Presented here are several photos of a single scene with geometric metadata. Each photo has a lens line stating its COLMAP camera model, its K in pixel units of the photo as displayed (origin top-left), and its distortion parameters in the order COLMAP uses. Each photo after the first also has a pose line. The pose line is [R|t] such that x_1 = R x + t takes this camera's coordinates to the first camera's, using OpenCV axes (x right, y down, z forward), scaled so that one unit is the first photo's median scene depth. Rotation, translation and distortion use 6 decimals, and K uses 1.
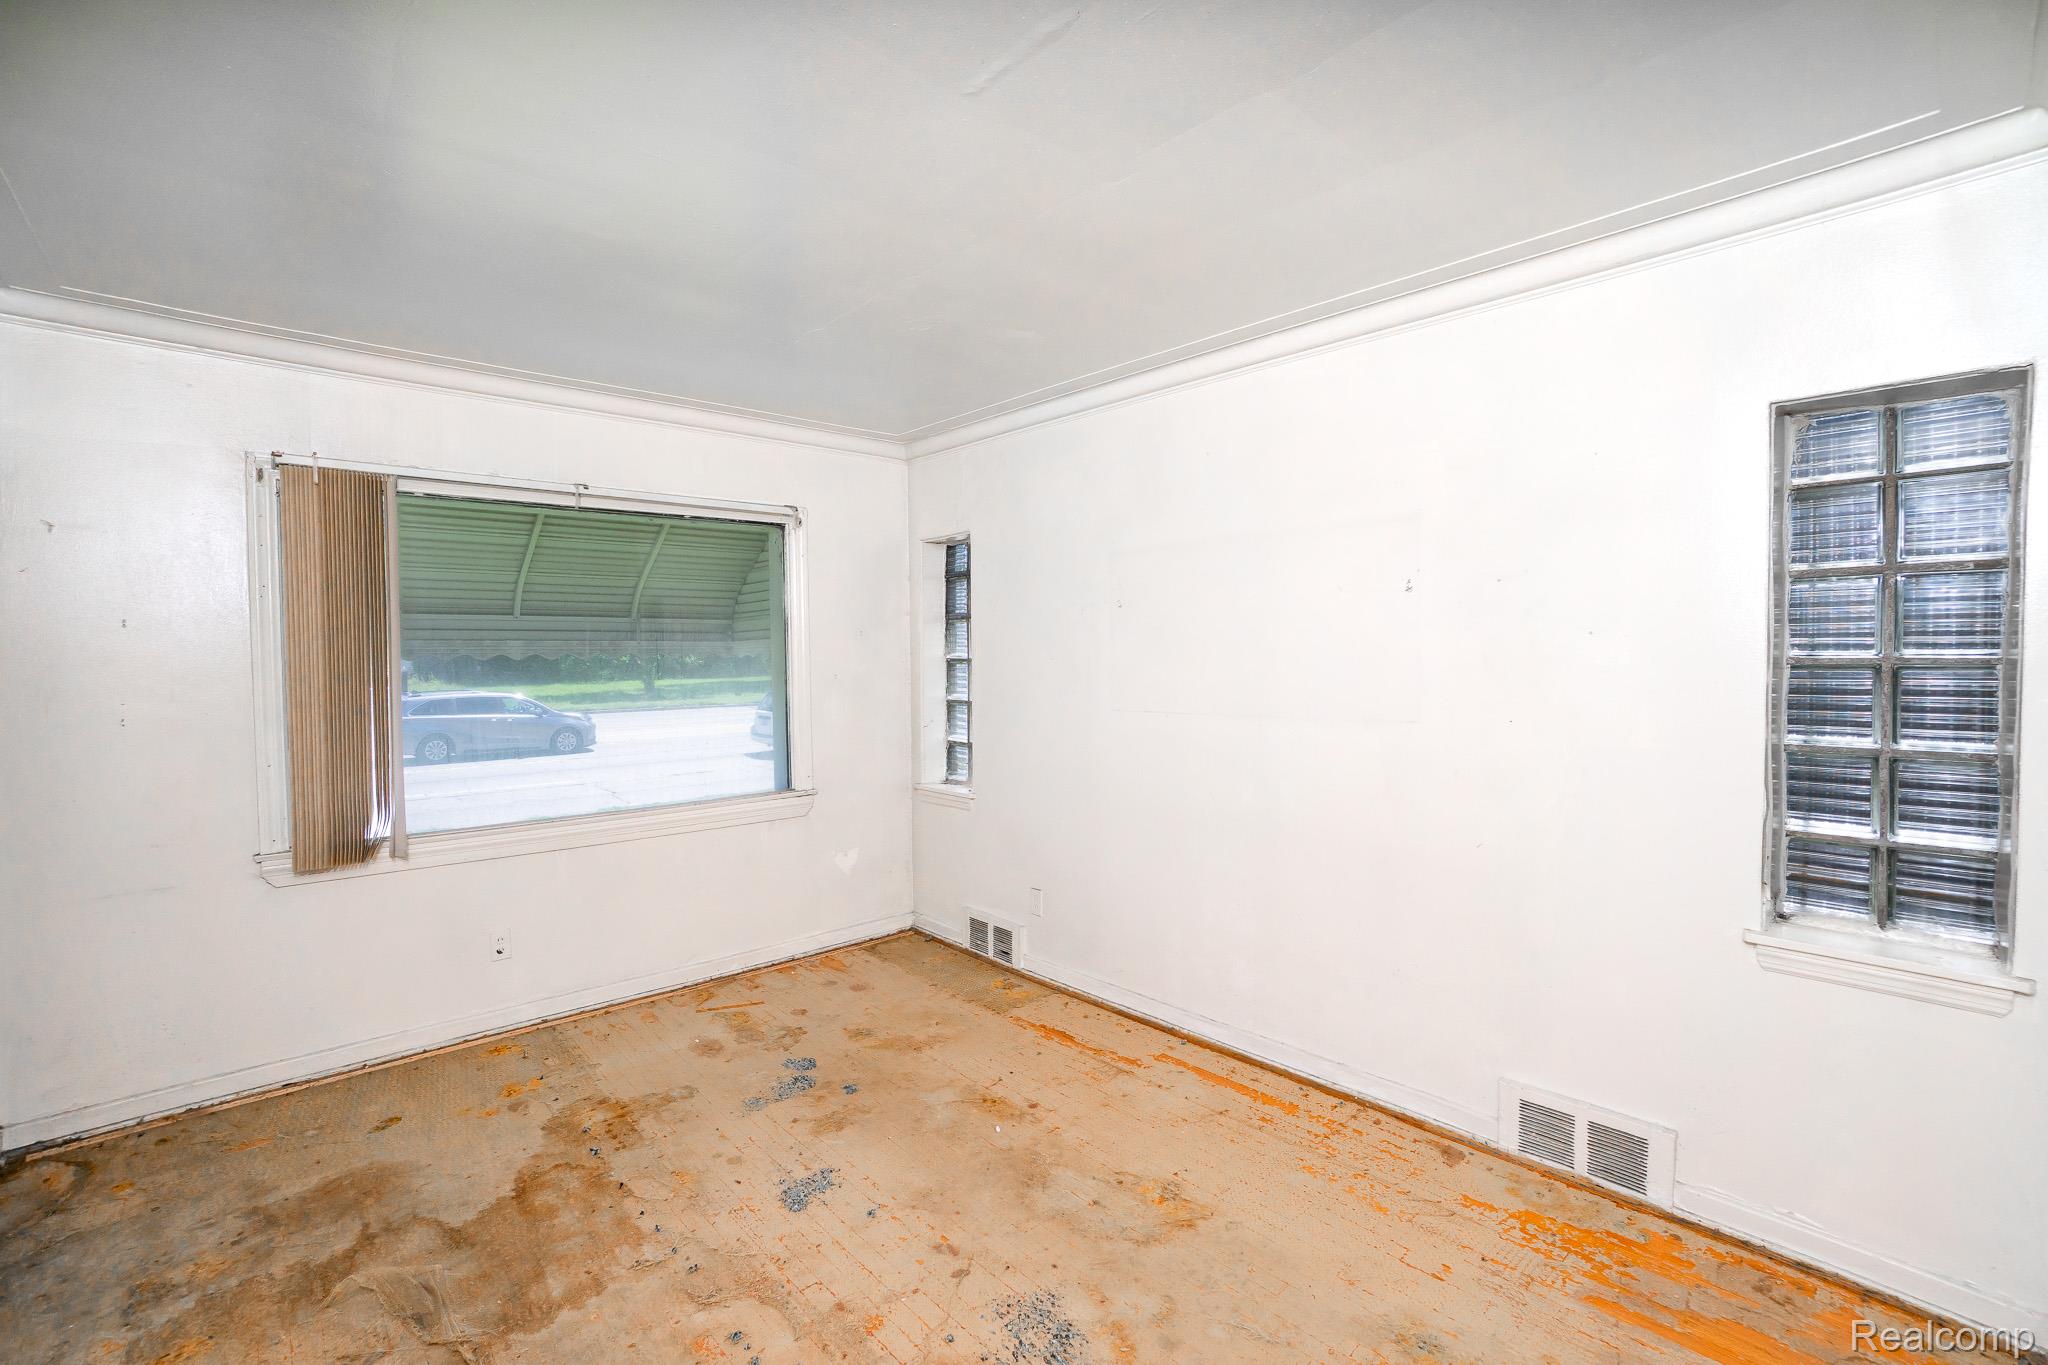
lens RADIAL K [[913.9, 0, 1009.2], [0, 913.9, 678.9], [0, 0, 1]] dist [-0.006302, 0.001485]
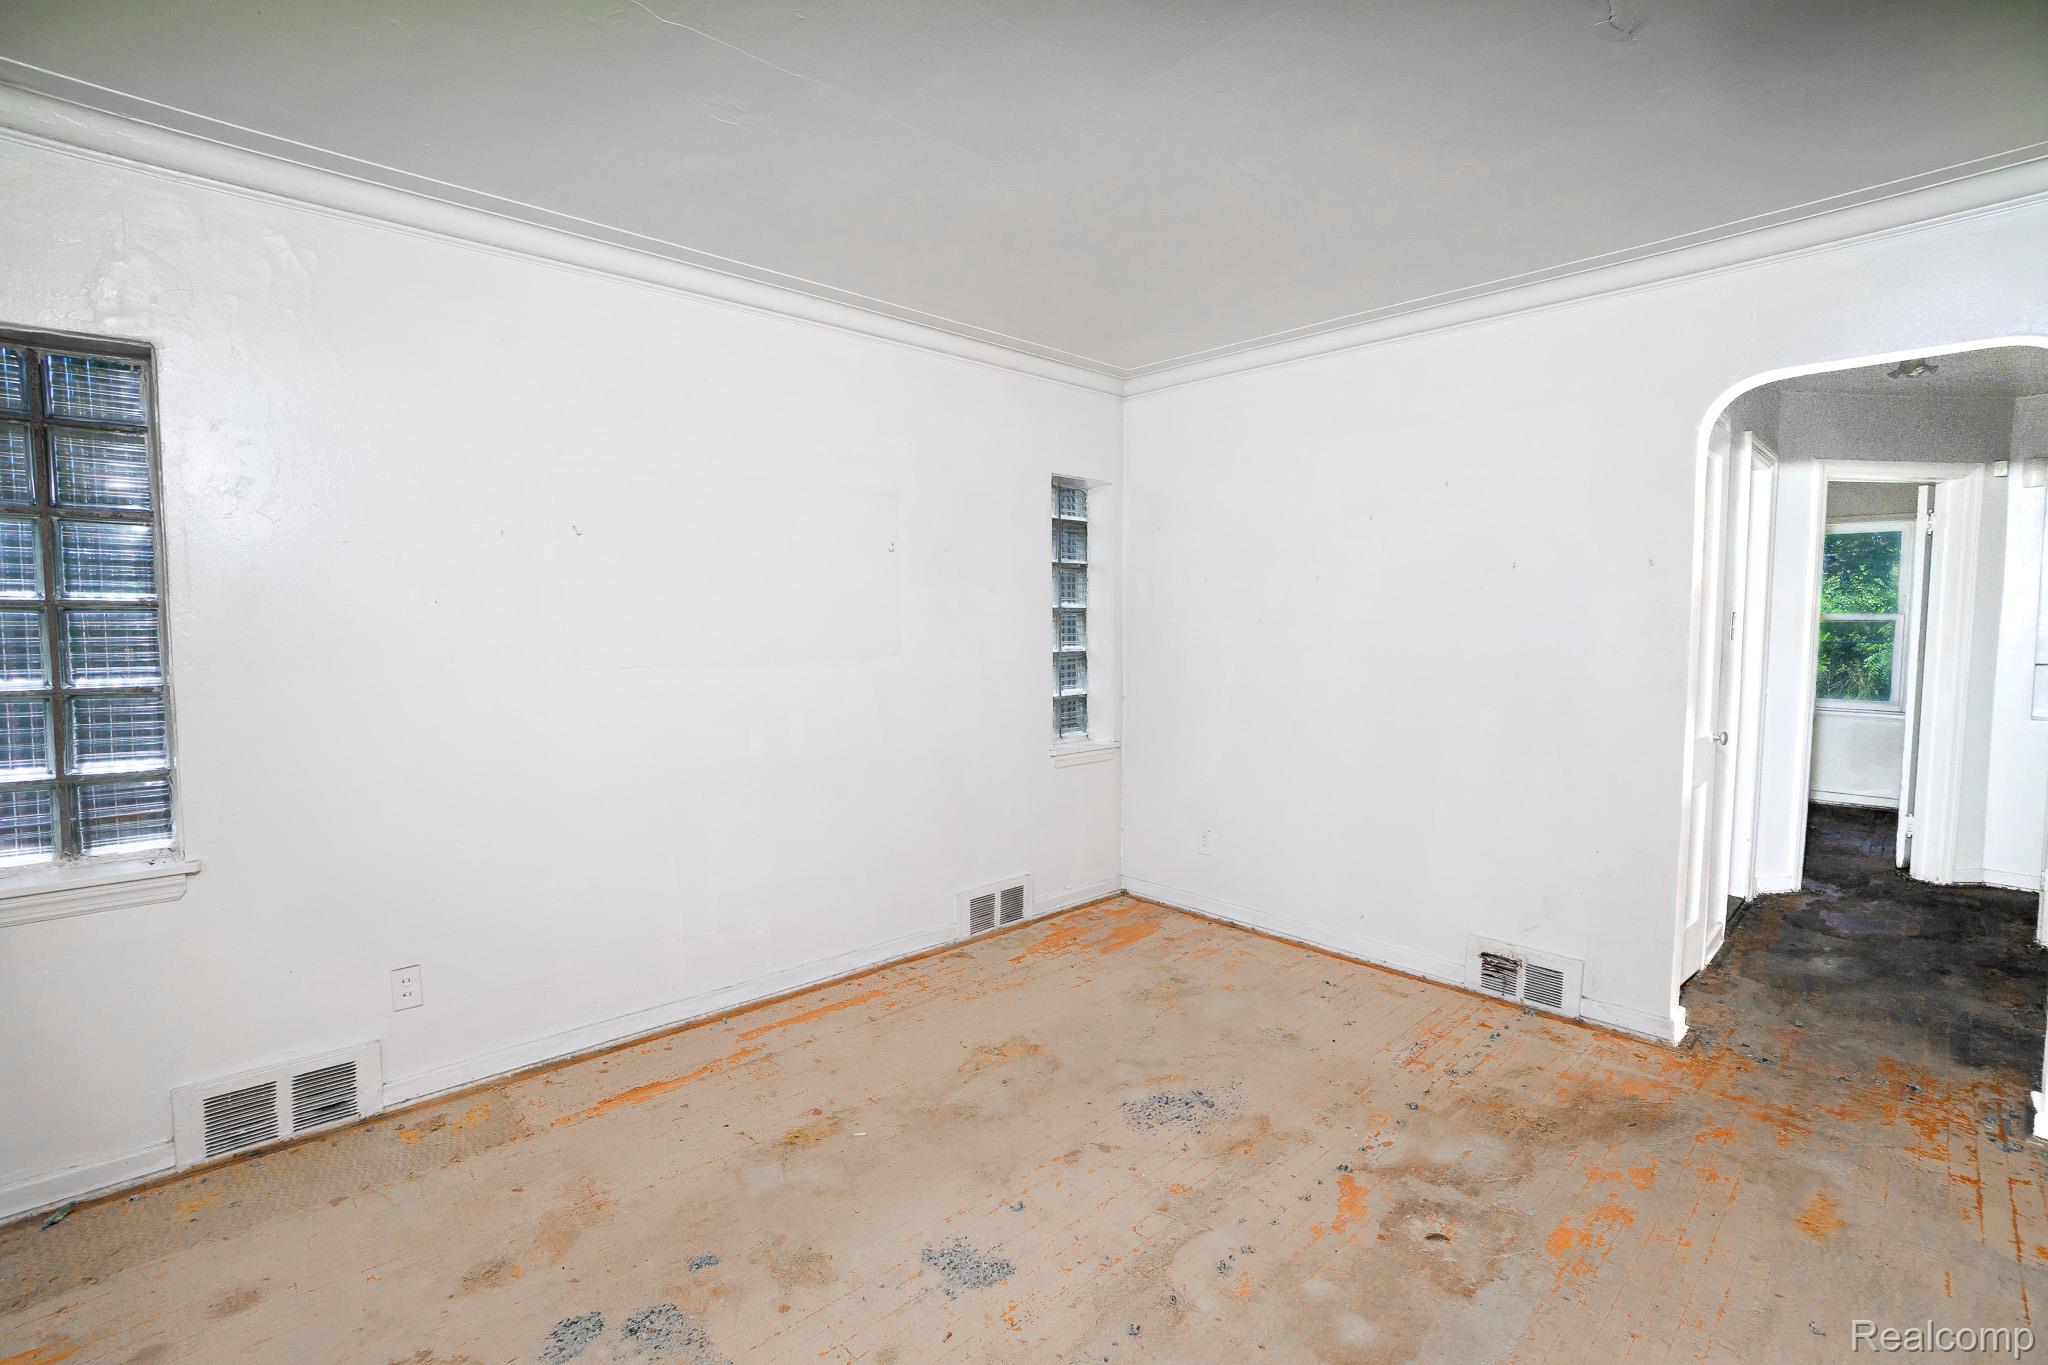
lens RADIAL K [[913.9, 0, 1009.4], [0, 913.9, 685.5], [0, 0, 1]] dist [-0.006302, 0.001485]
pose [[-0.024940, -0.055991, 0.998120, -0.904401], [0.013995, 0.998313, 0.056352, 0.001818], [-0.999591, 0.015374, -0.024114, 0.881245]]
